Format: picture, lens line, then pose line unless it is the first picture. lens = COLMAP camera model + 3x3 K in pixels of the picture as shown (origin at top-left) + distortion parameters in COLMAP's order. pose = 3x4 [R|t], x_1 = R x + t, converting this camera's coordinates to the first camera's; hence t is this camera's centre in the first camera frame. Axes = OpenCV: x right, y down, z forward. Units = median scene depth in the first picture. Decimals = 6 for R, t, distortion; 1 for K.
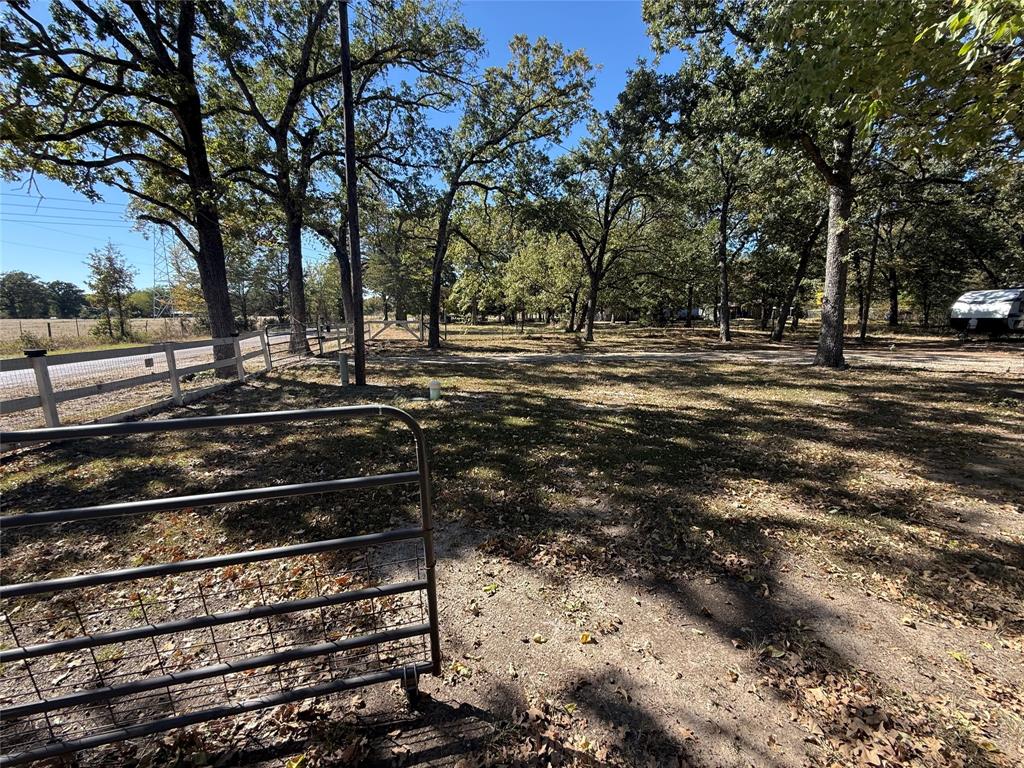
lens RADIAL K [[406.2, 0, 510.2], [0, 406.2, 383.9], [0, 0, 1]] dist [-0.001078, -0.000256]
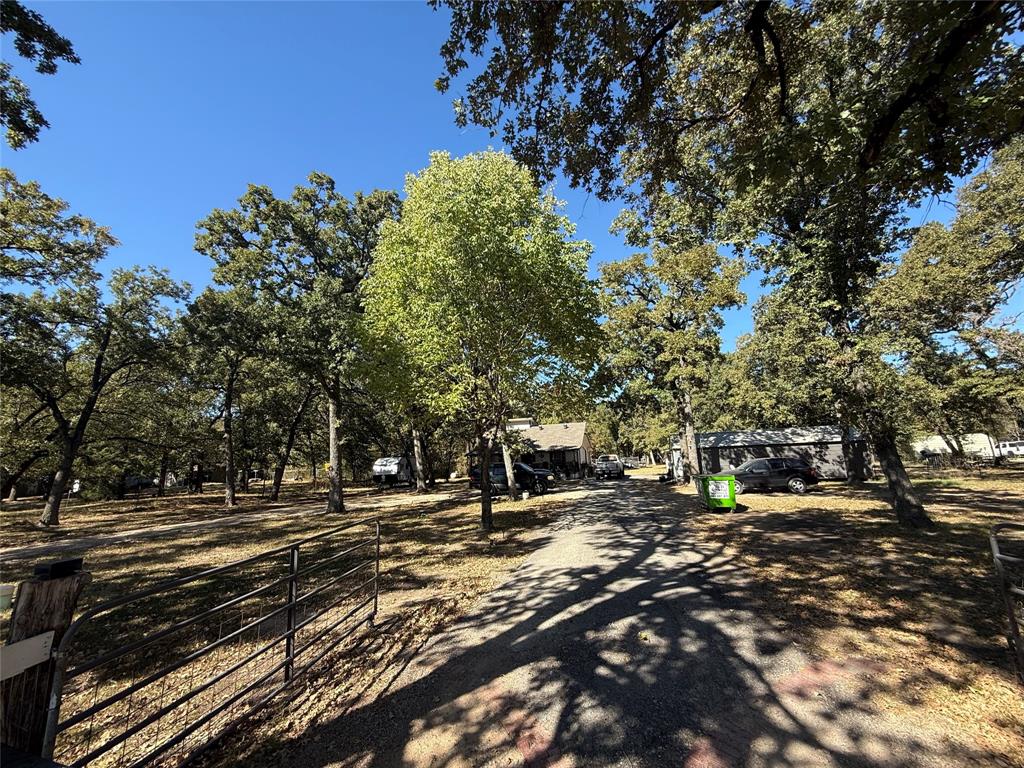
lens RADIAL K [[406.2, 0, 510.2], [0, 406.2, 383.9], [0, 0, 1]] dist [-0.001078, -0.000256]
pose [[0.376708, 0.164071, 0.911686, -0.469967], [0.196833, 0.947537, -0.251854, 0.011664], [-0.905178, 0.274326, 0.324651, -0.219604]]
